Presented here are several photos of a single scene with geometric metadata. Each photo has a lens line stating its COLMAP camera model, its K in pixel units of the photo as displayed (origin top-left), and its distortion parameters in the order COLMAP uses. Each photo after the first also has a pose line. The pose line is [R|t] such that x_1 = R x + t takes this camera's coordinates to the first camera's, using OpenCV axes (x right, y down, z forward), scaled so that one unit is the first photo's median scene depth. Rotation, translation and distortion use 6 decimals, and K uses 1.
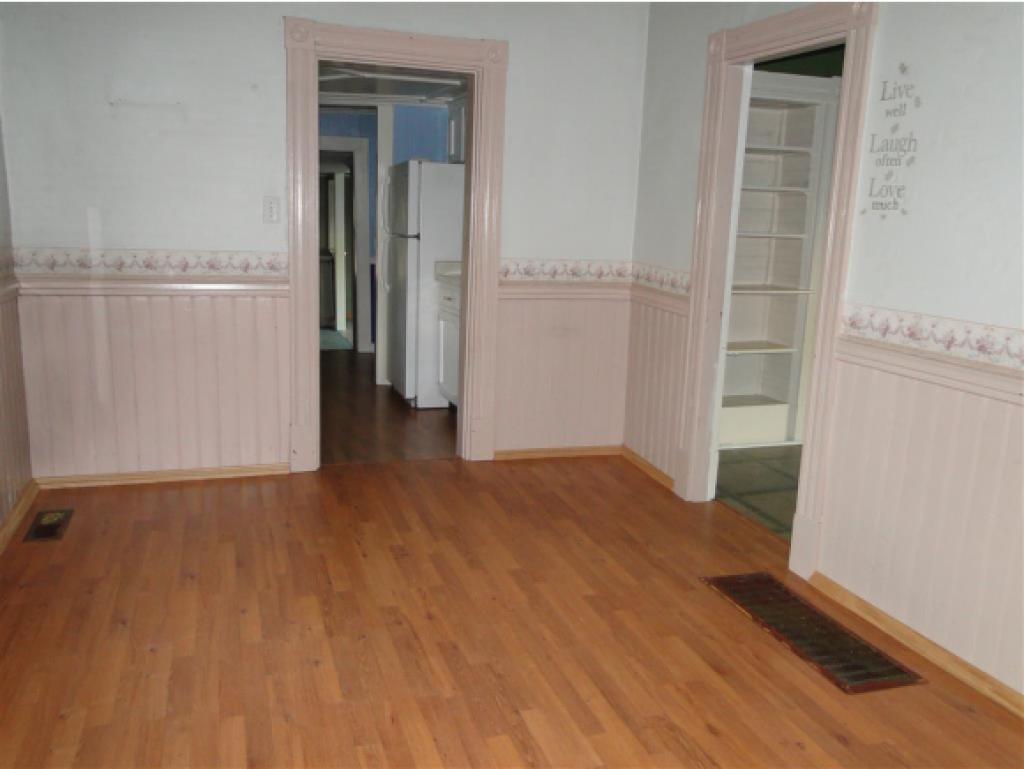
lens RADIAL K [[854.3, 0, 511.2], [0, 854.3, 385.2], [0, 0, 1]] dist [0.003075, -0.003892]
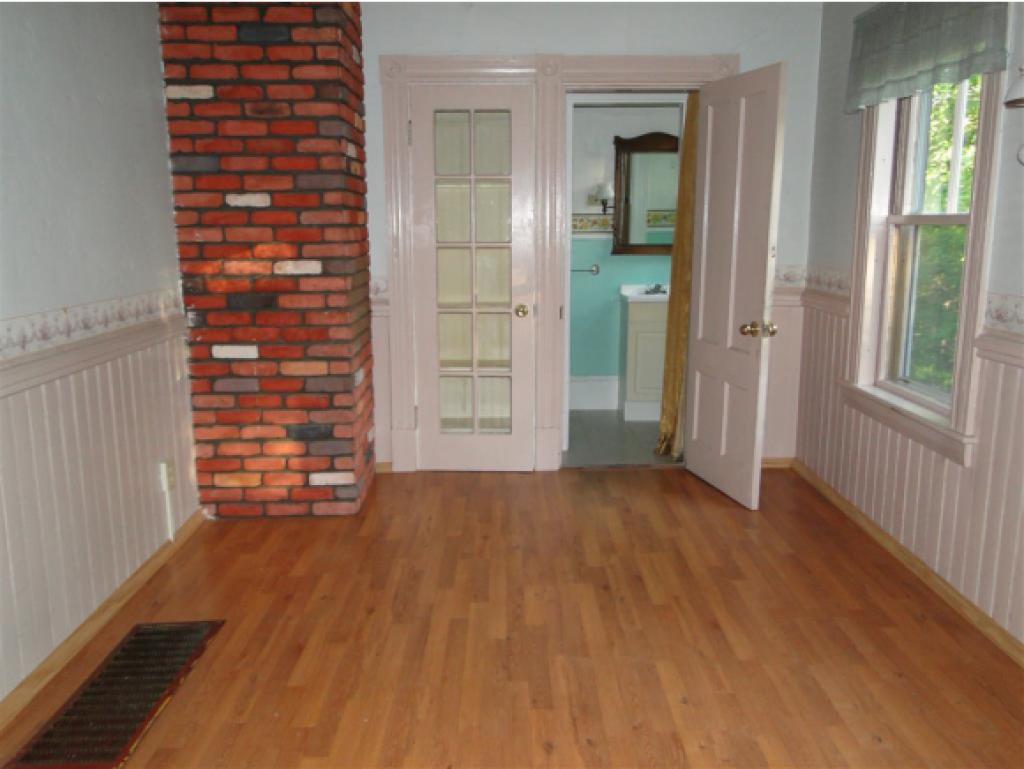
lens RADIAL K [[854.3, 0, 512.9], [0, 854.3, 384.7], [0, 0, 1]] dist [0.003075, -0.003892]
pose [[-0.949374, -0.089478, 0.301134, -0.291193], [0.031769, 0.926319, 0.375398, -0.350350], [-0.312536, 0.365960, -0.876581, 1.707982]]
